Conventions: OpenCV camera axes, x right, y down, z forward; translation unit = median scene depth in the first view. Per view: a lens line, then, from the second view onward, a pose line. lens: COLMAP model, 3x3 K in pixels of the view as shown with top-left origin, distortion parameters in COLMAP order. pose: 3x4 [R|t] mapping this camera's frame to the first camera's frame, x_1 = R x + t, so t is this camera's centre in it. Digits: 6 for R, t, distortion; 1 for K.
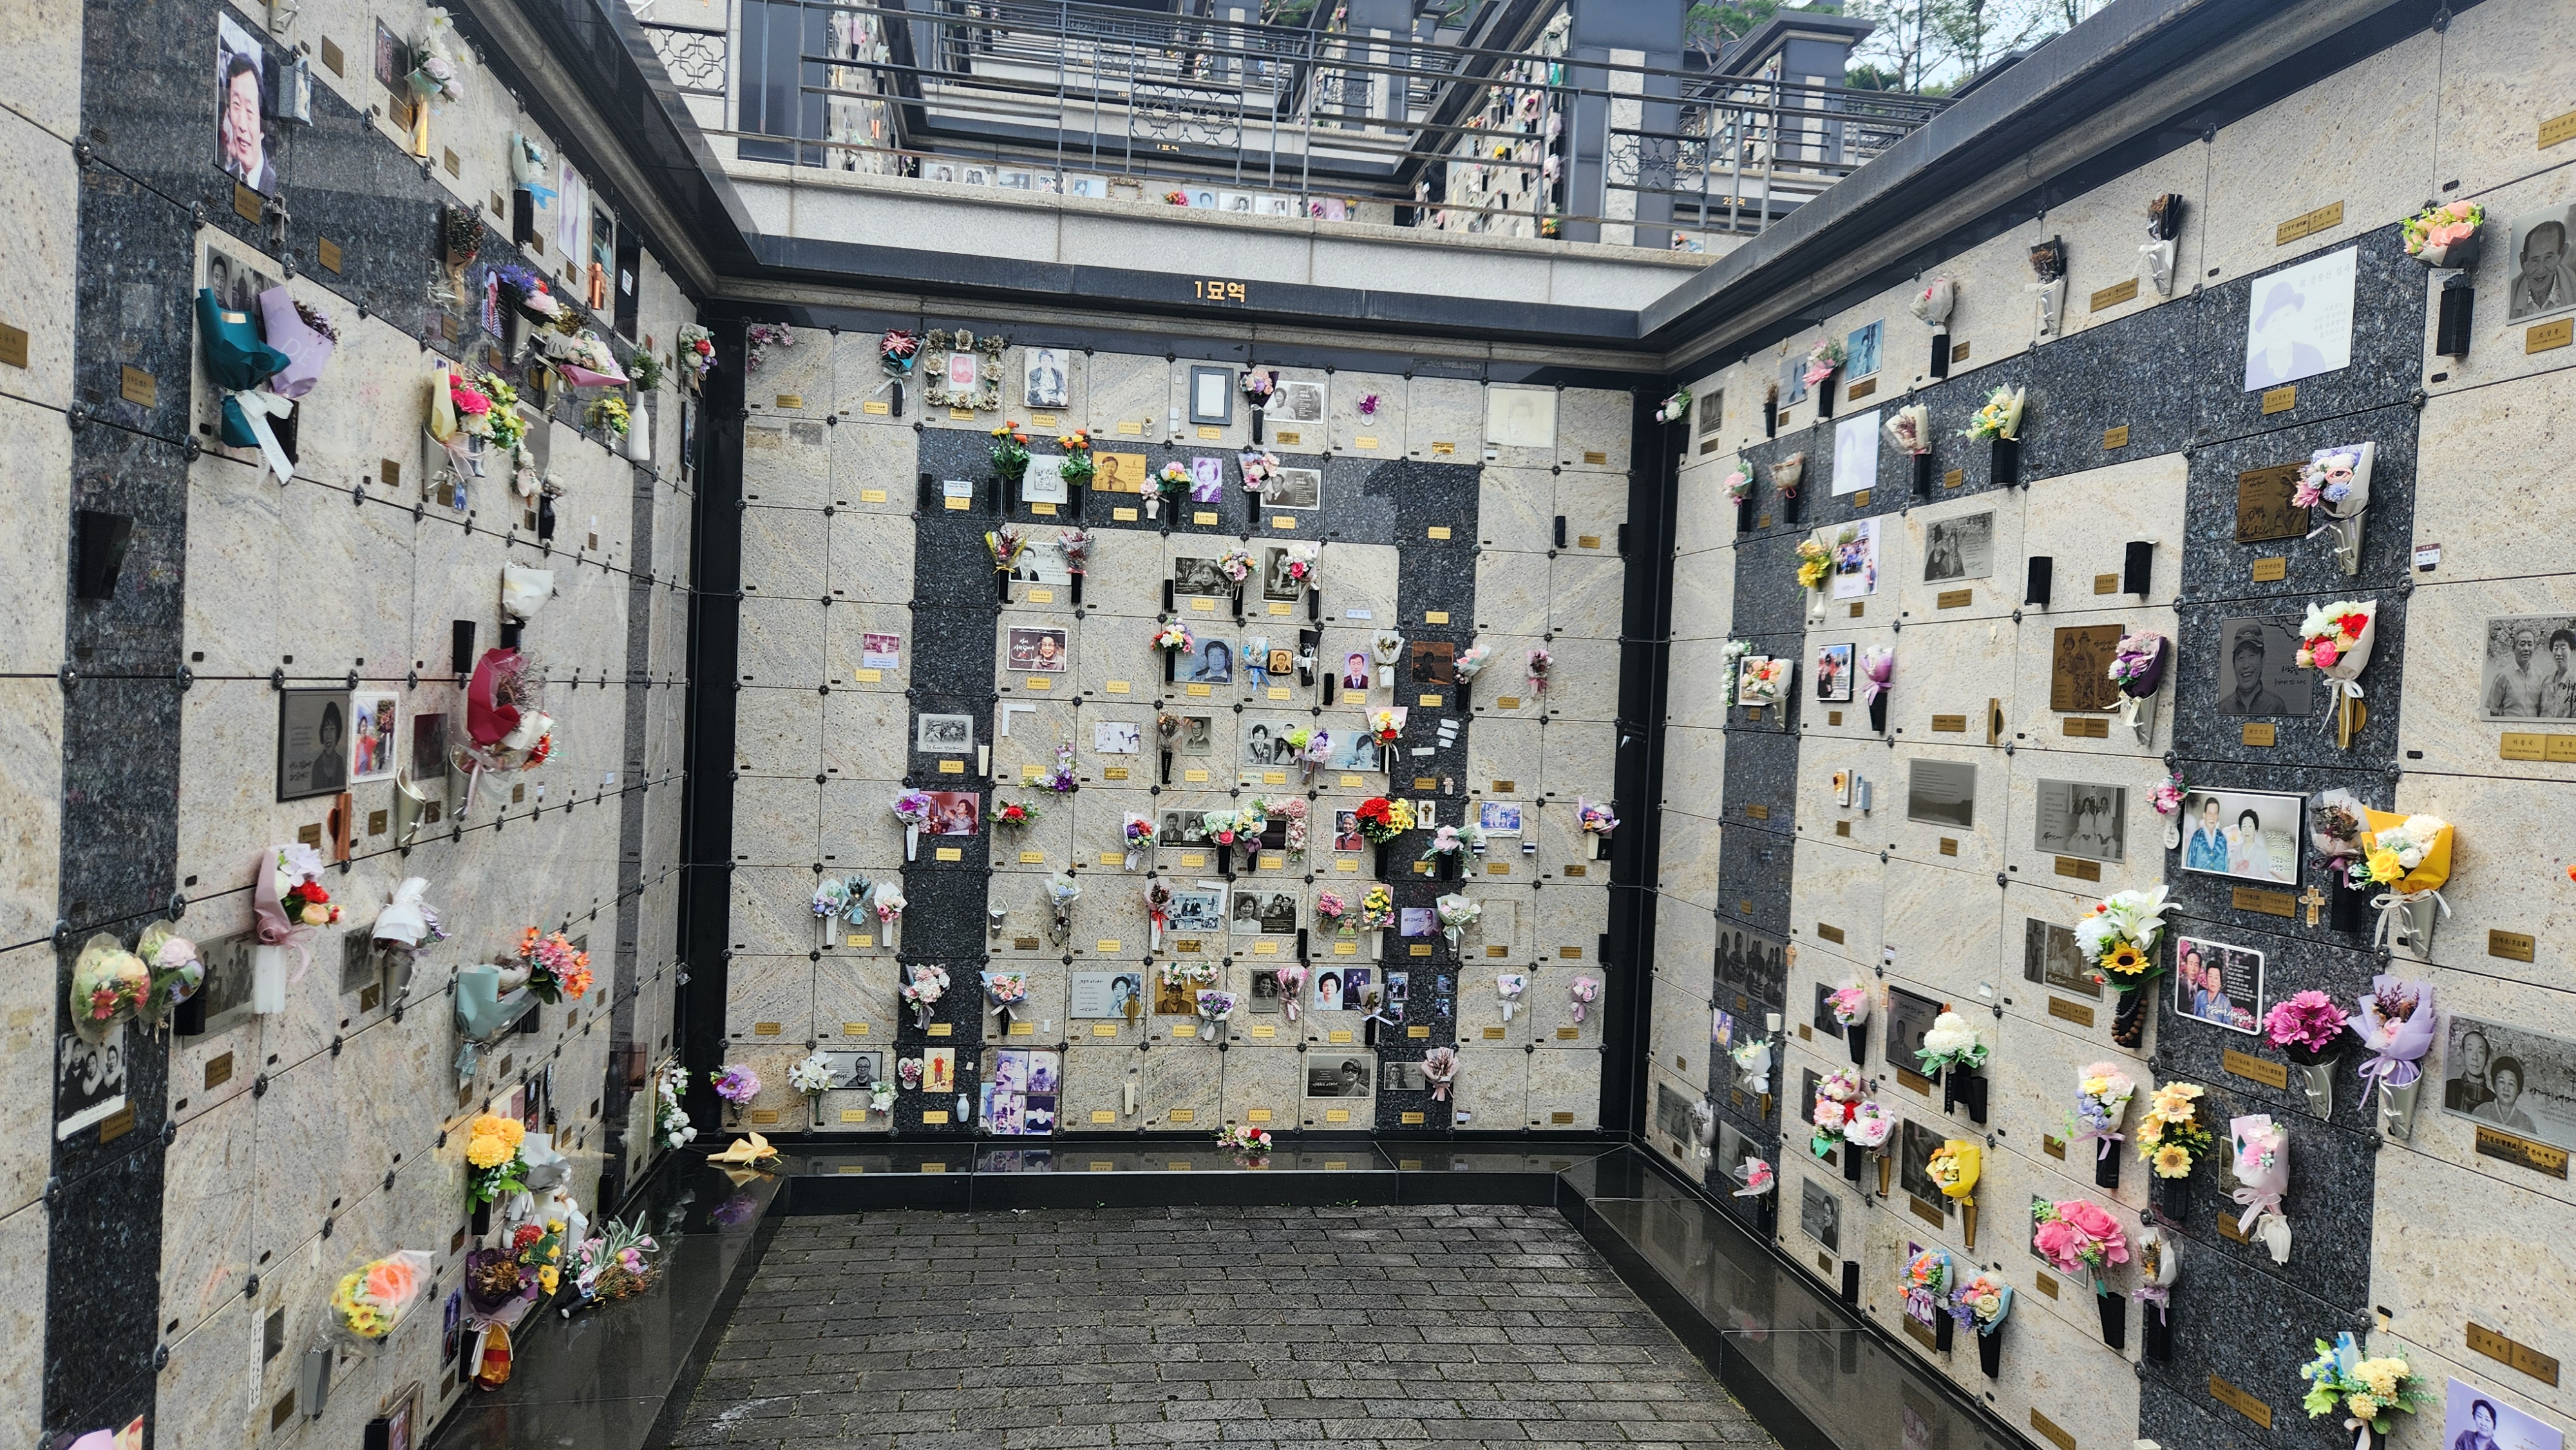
lens RADIAL K [[1719.7, 0, 1288.0], [0, 1719.7, 725.0], [0, 0, 1]] dist [0.036827, -0.000028]
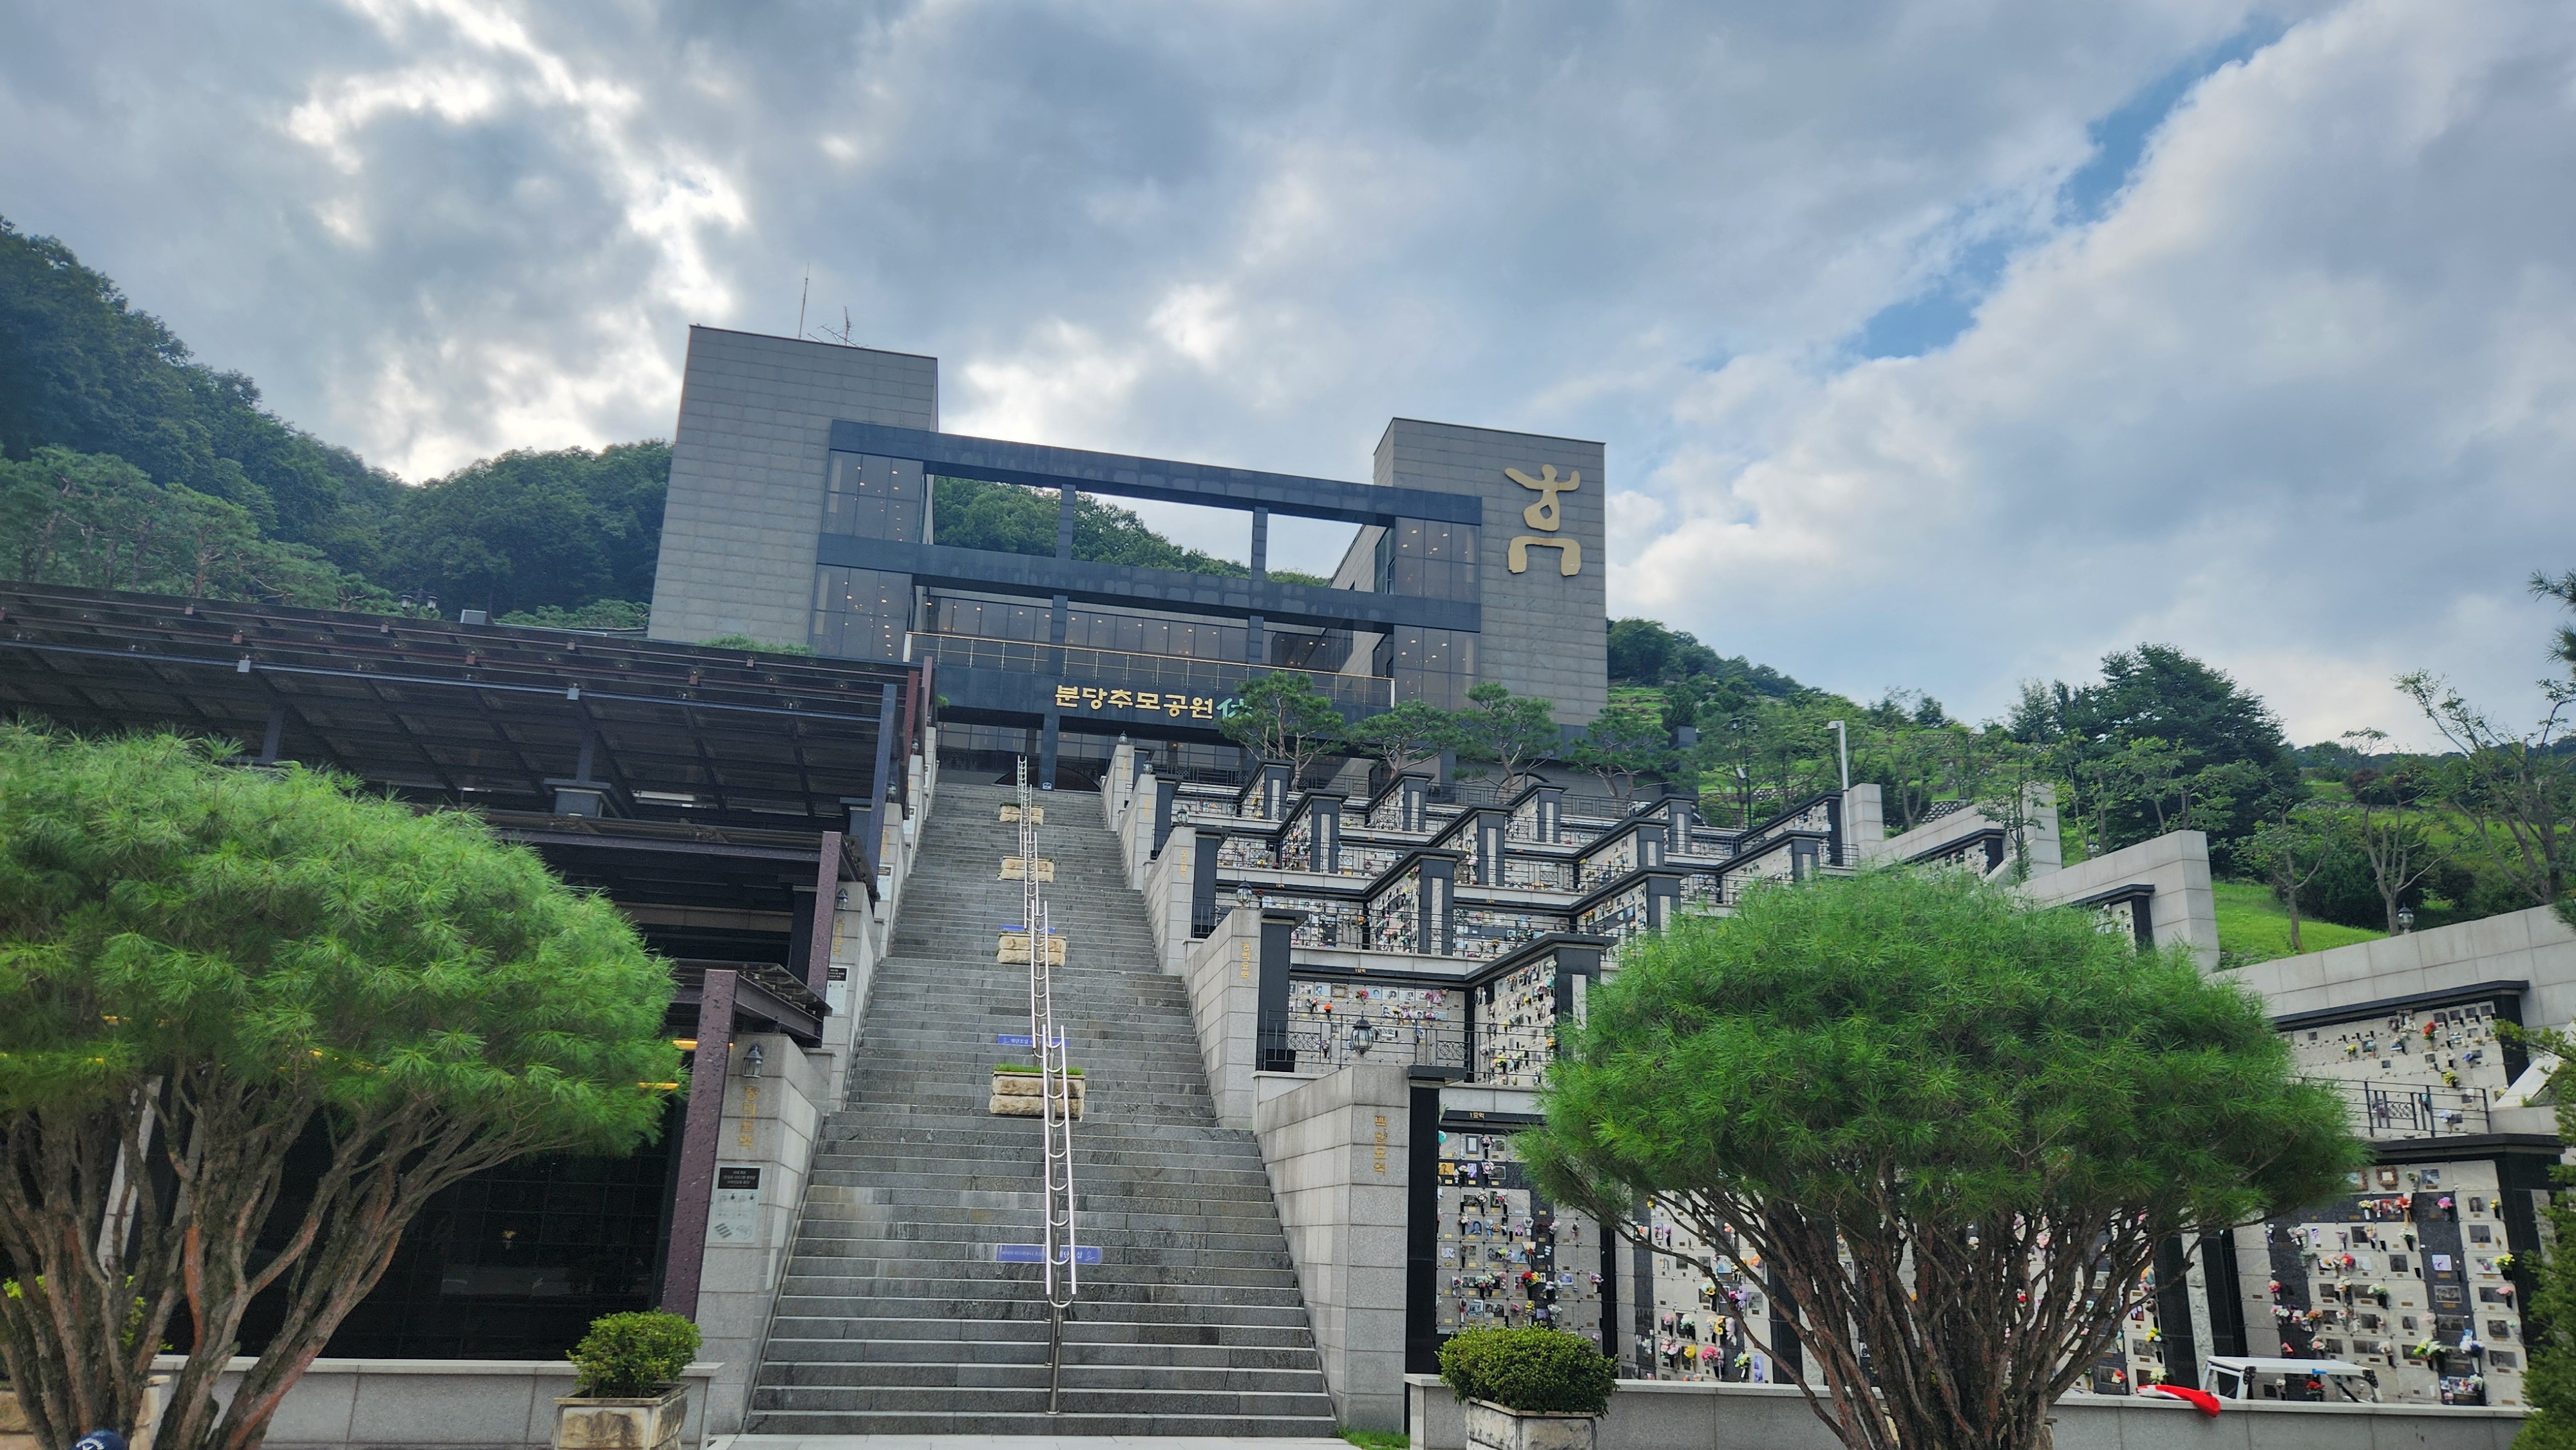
lens RADIAL K [[1719.7, 0, 1288.0], [0, 1719.7, 725.0], [0, 0, 1]] dist [0.036827, -0.000028]
pose [[0.999363, -0.003483, 0.035506, -0.513100], [0.014267, 0.951203, -0.308235, 0.059571], [-0.032699, 0.308545, 0.950648, -2.396050]]
